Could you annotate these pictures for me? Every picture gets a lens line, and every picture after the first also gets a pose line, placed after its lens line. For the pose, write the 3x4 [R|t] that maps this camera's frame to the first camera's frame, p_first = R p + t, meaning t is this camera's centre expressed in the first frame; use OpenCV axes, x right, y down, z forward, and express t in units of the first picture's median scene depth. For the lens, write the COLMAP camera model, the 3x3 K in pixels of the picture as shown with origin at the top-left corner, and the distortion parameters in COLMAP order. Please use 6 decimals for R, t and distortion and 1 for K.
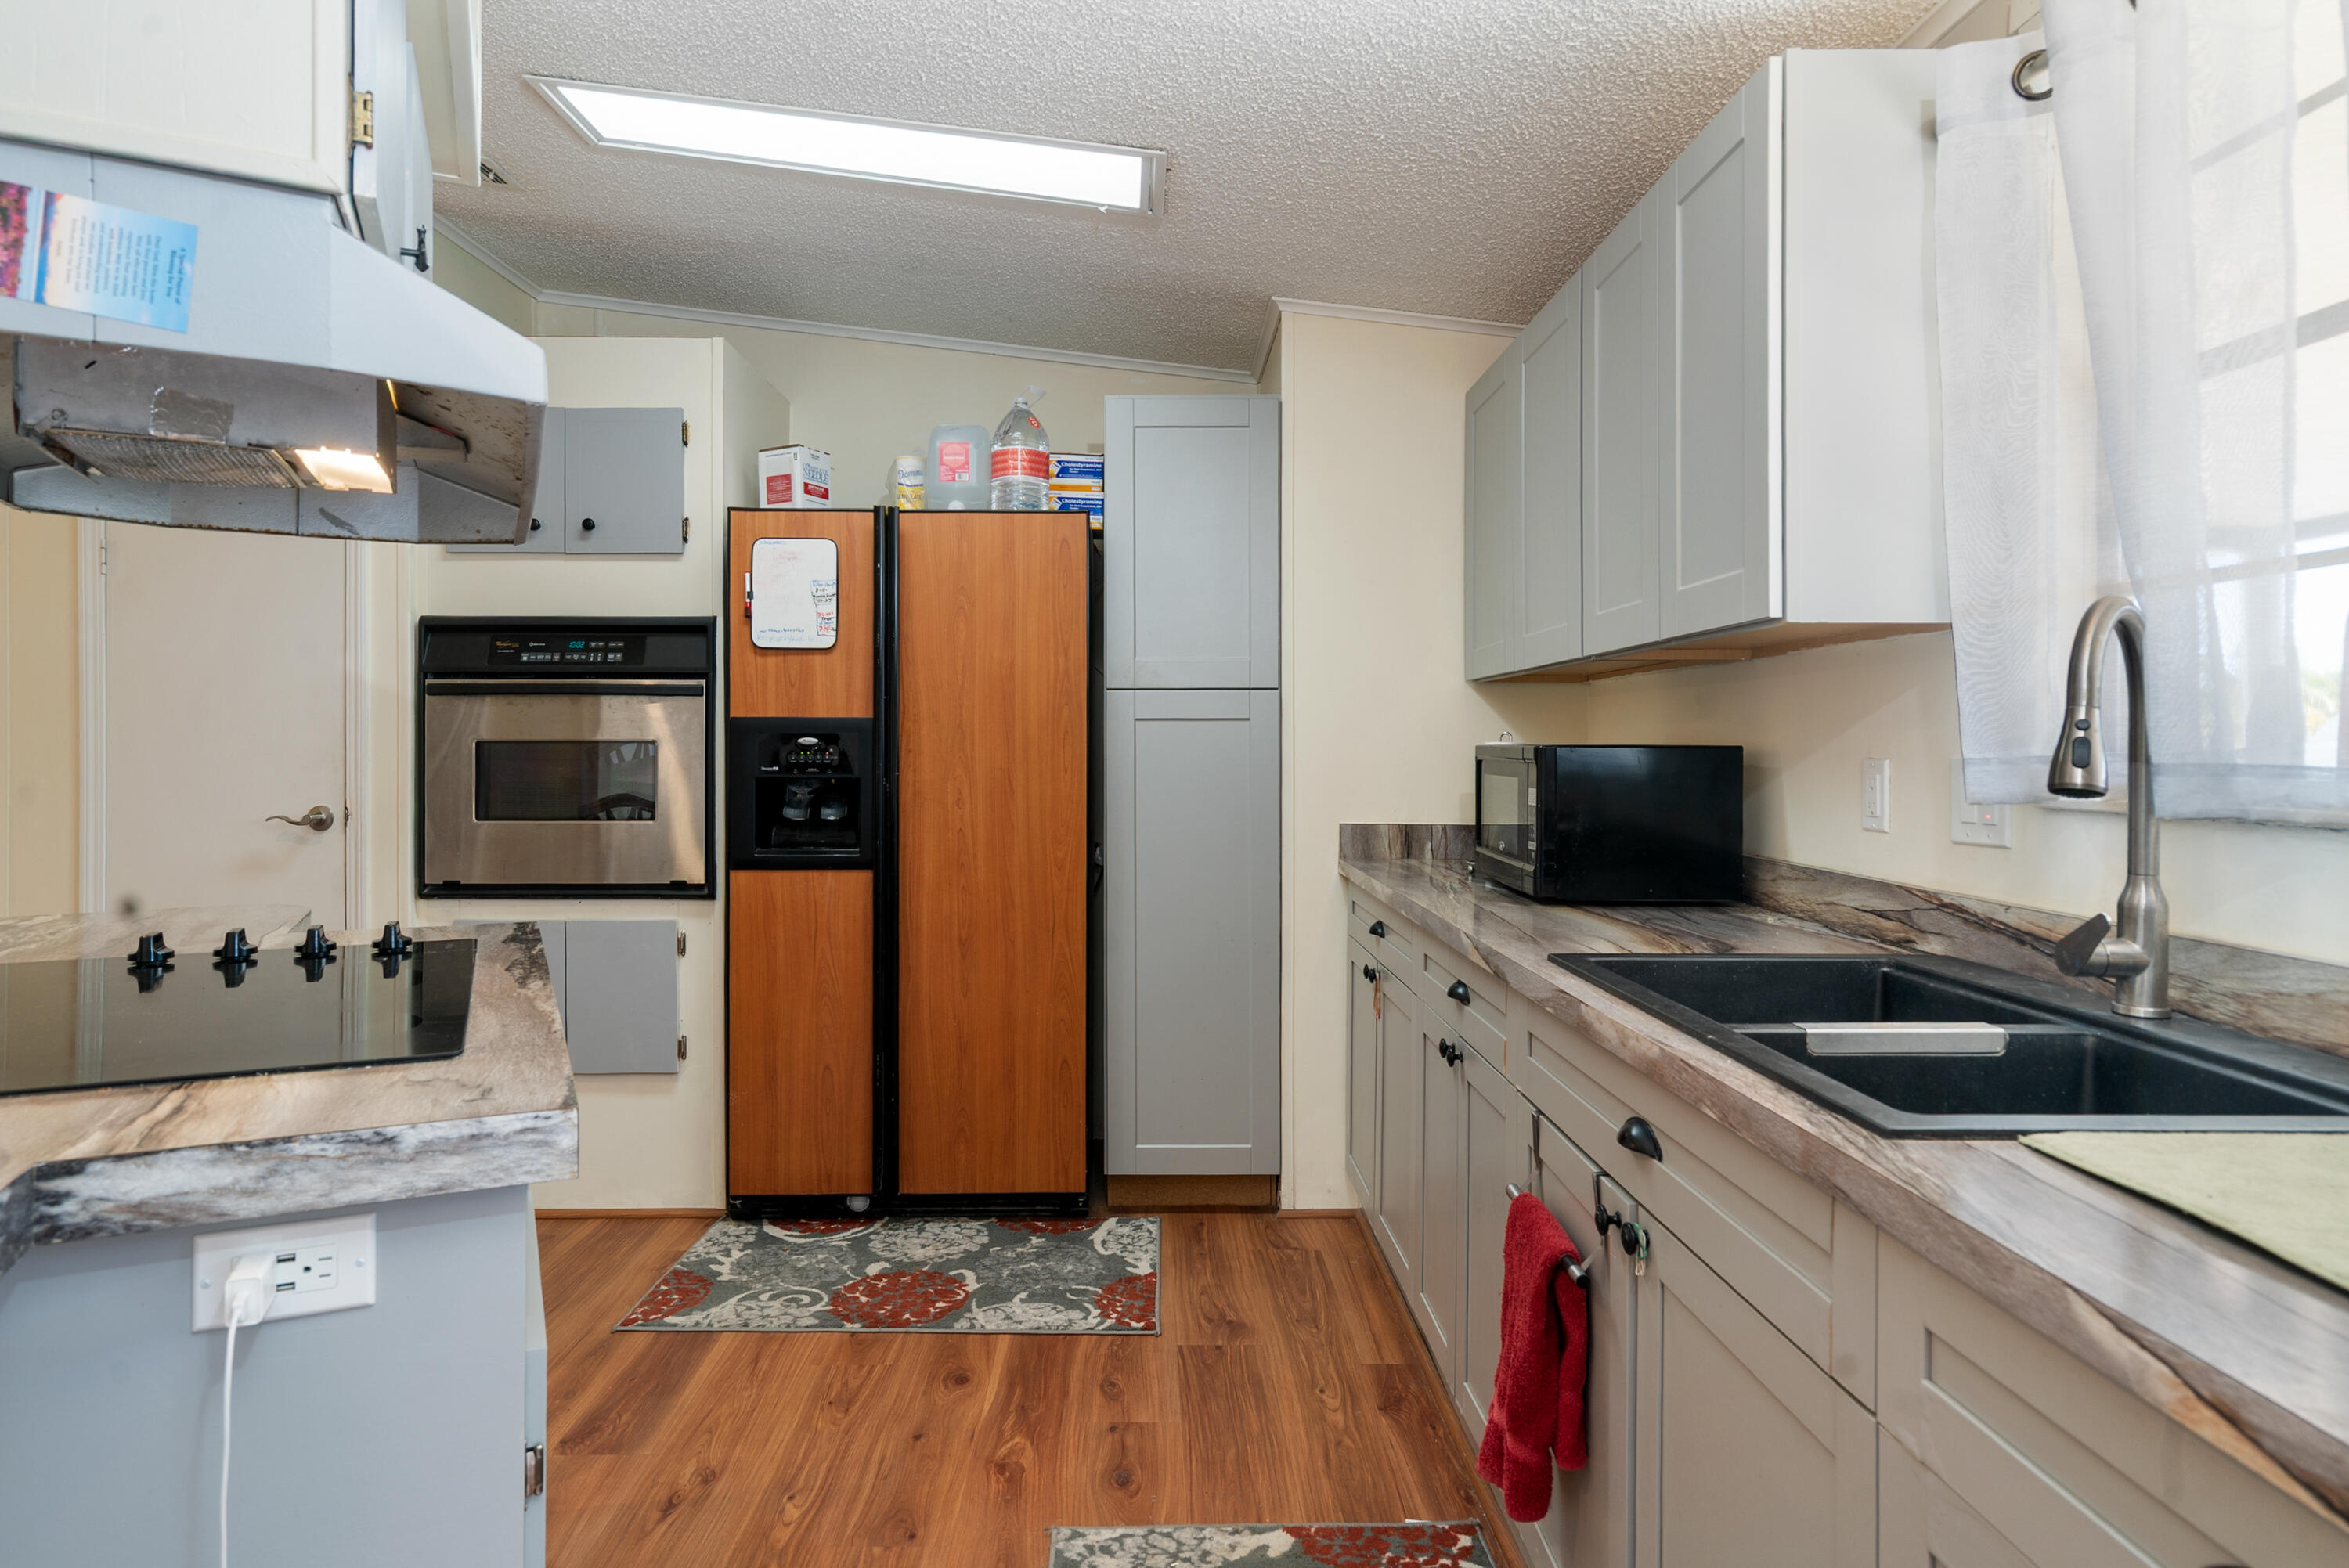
lens RADIAL K [[1354.3, 0, 1151.6], [0, 1354.3, 725.8], [0, 0, 1]] dist [0.016843, -0.000056]
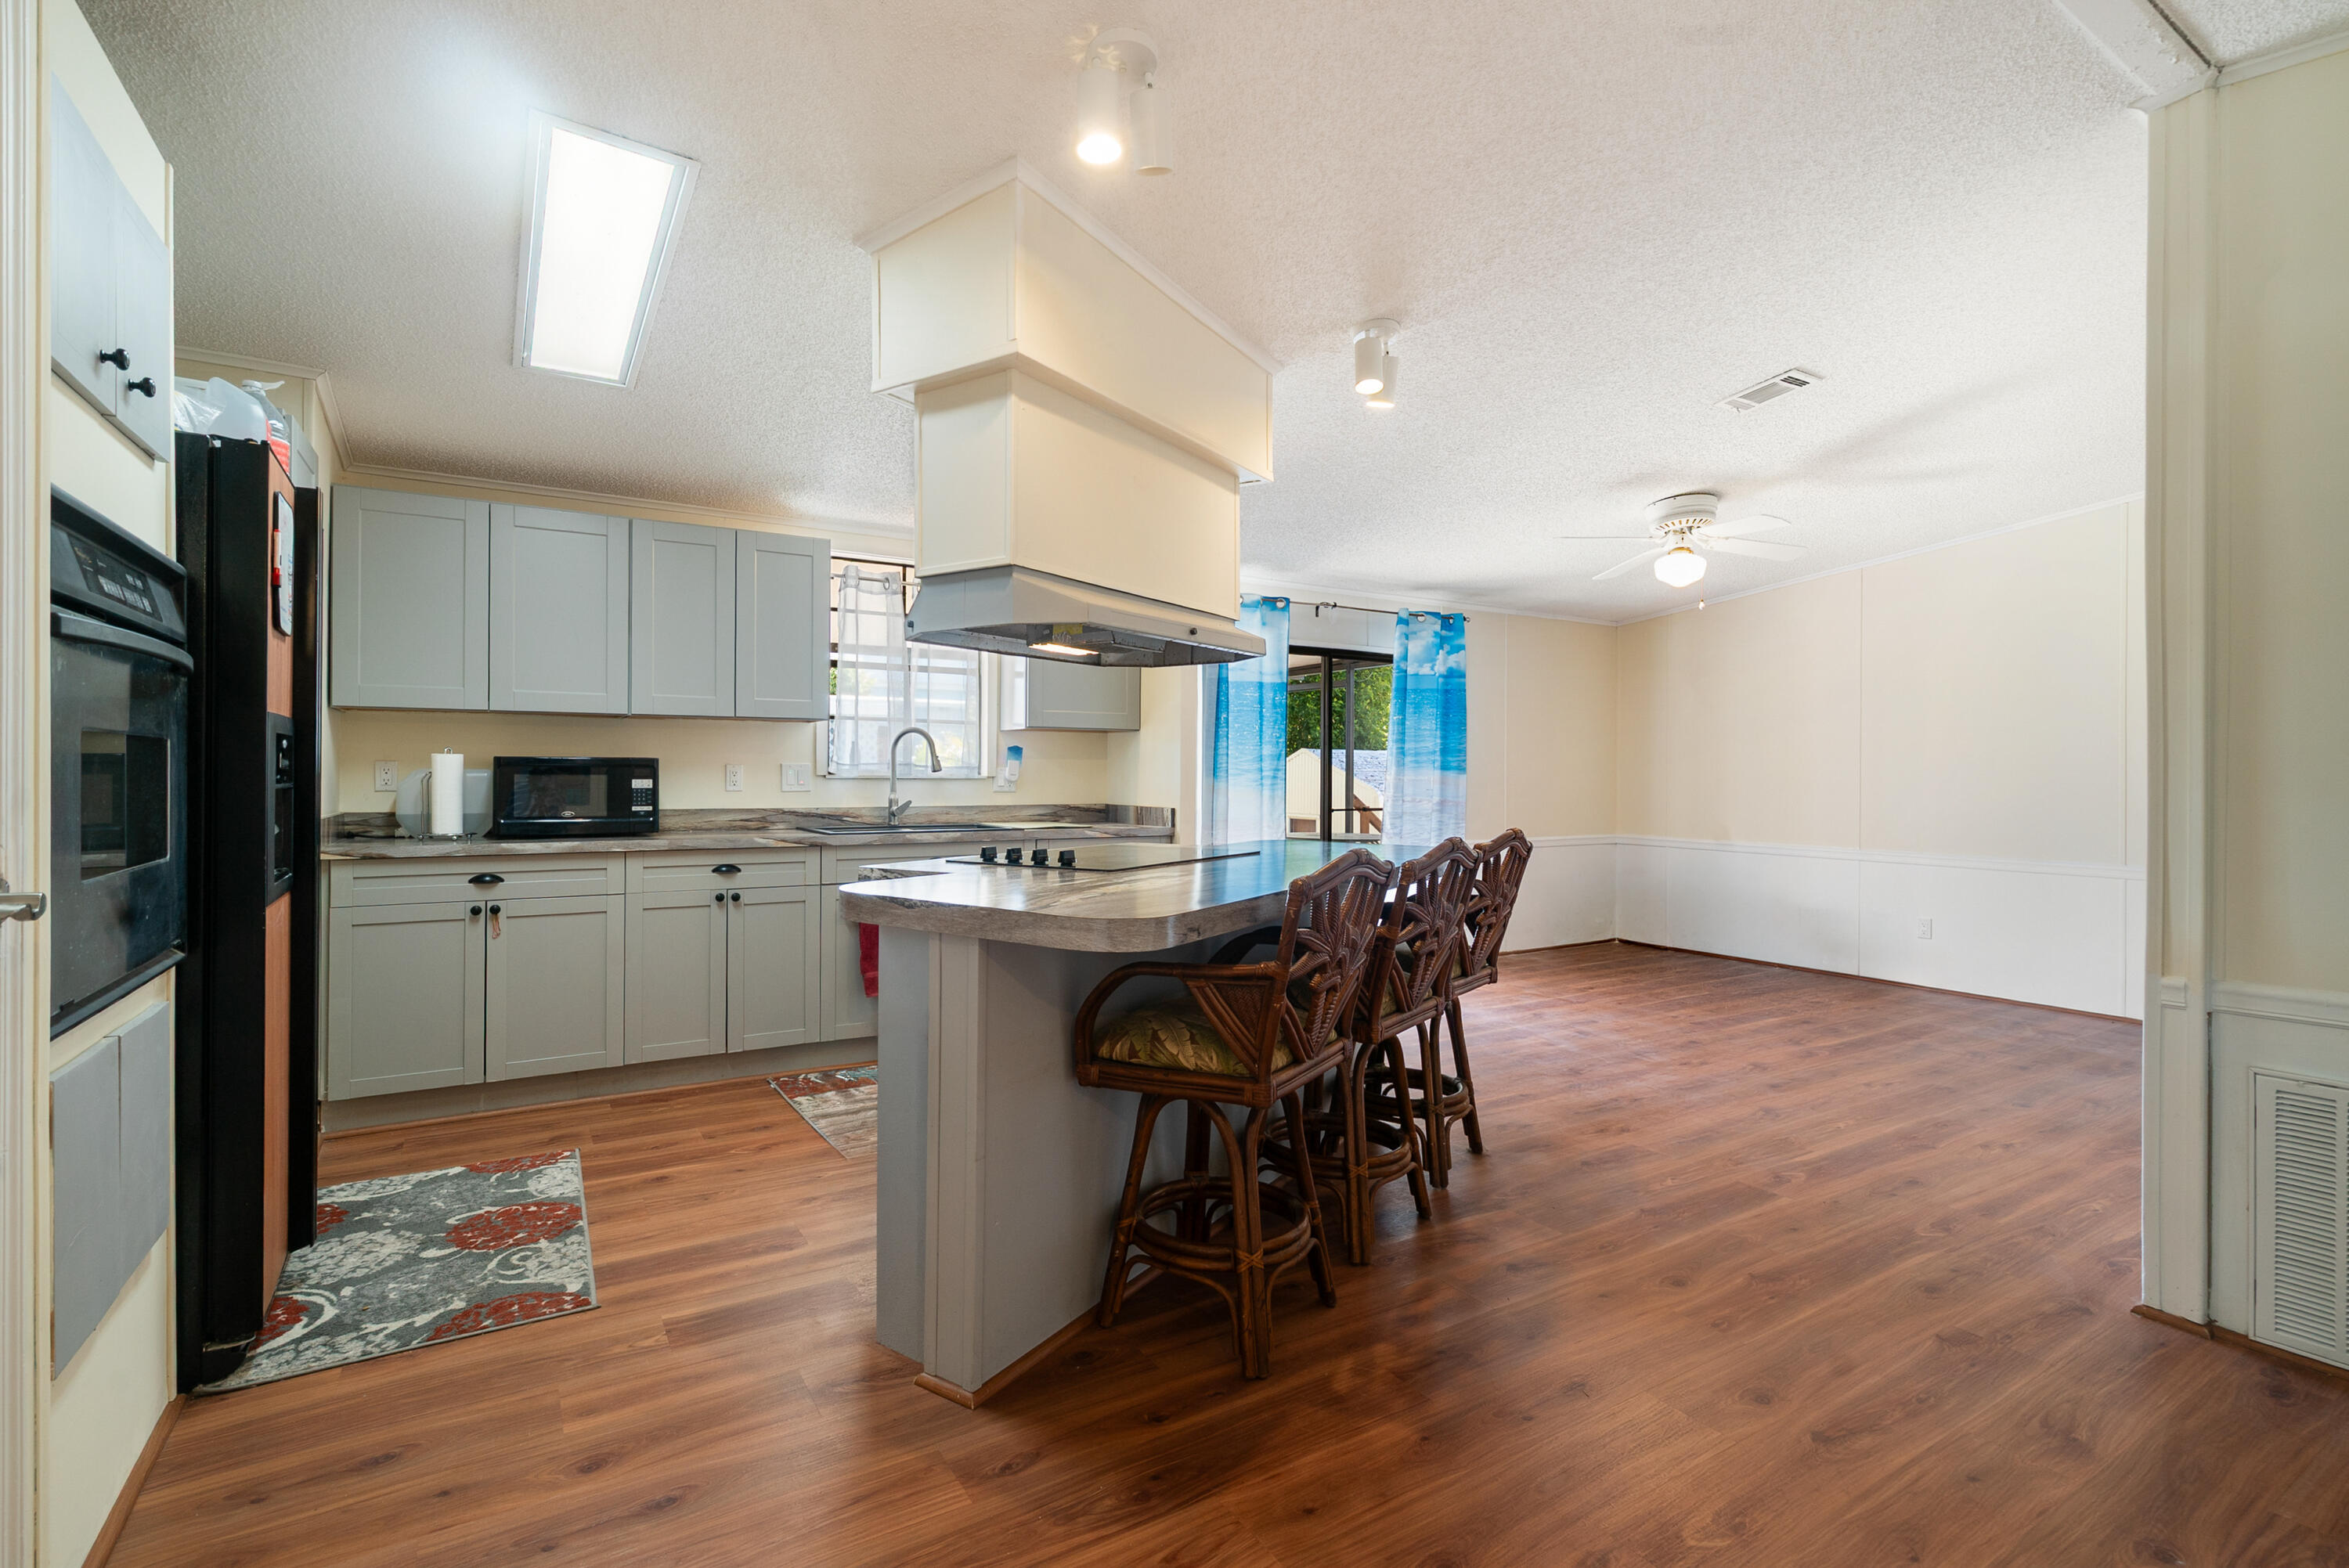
lens RADIAL K [[1069.3, 0, 1166.3], [0, 1069.3, 774.5], [0, 0, 1]] dist [-0.003959, 0.002623]
pose [[-0.530325, -0.002073, 0.847792, -1.165800], [-0.011343, 0.999925, -0.004651, 0.028831], [-0.847719, -0.012083, -0.530308, 0.942104]]
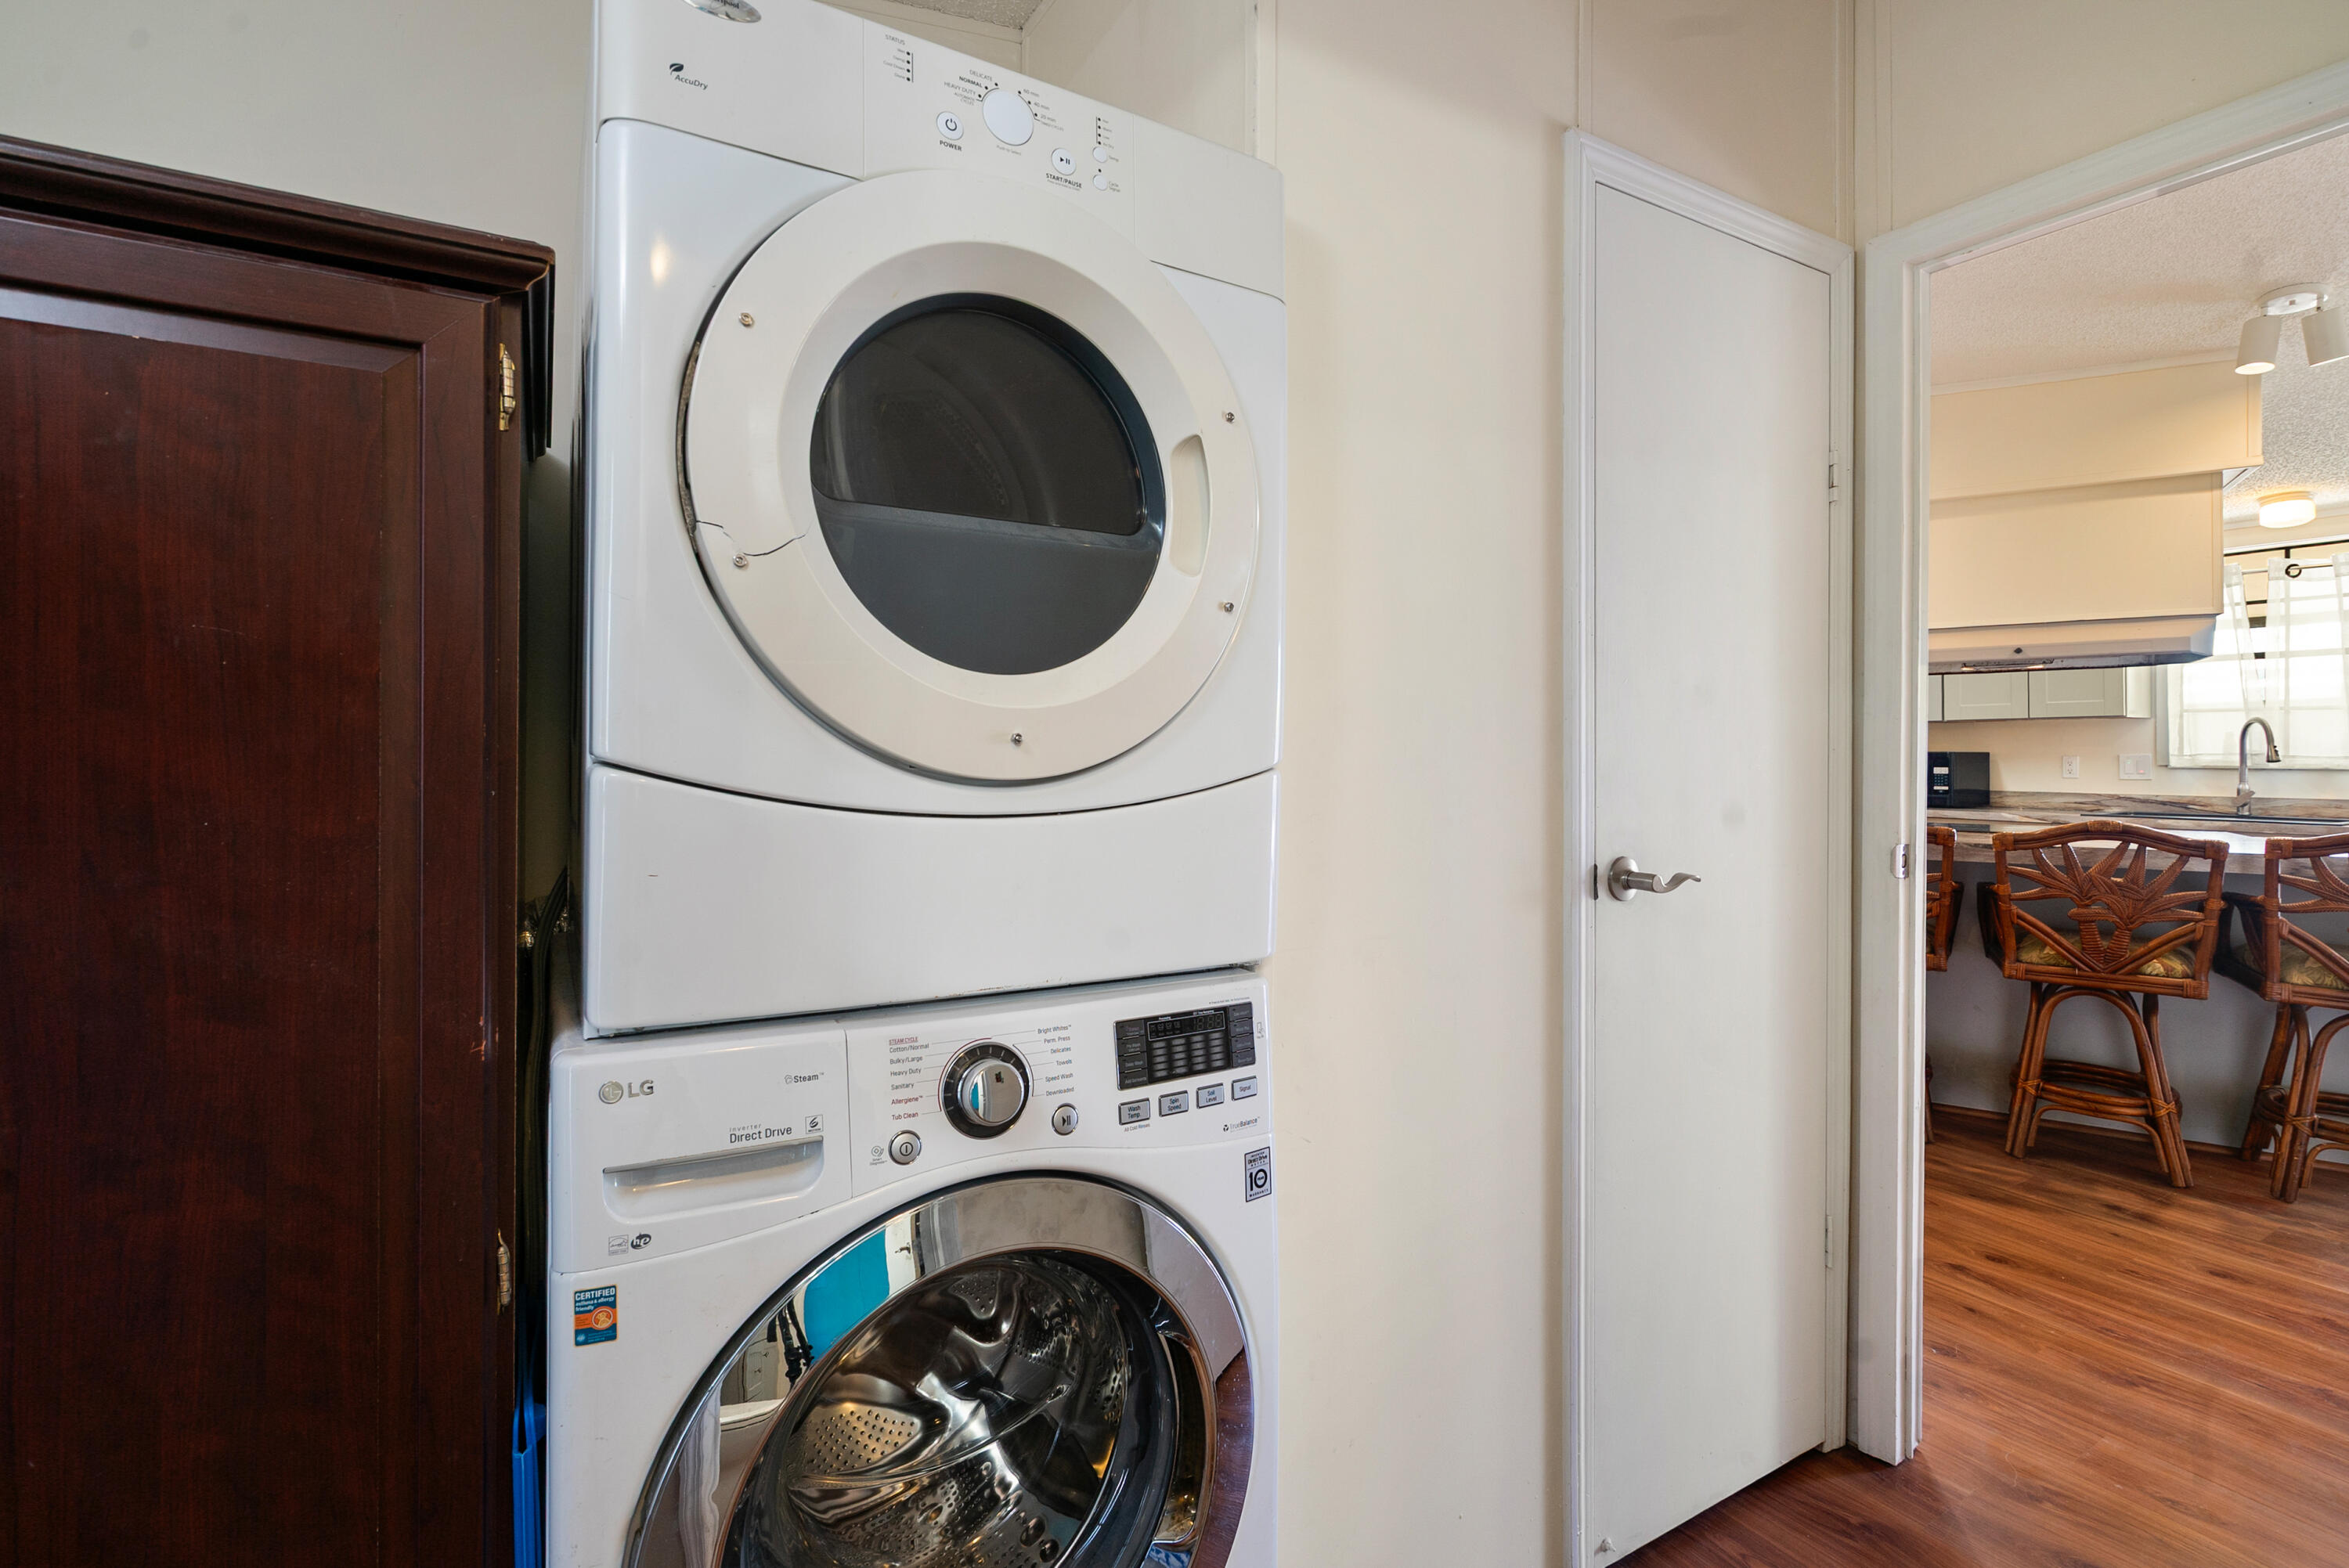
lens RADIAL K [[1069.3, 0, 1176.0], [0, 1069.3, 761.8], [0, 0, 1]] dist [-0.003959, 0.002623]
pose [[0.862629, -0.000722, 0.505837, -1.752787], [-0.005346, 0.999930, 0.010545, 0.013979], [-0.505810, -0.011800, 0.862564, -0.080793]]
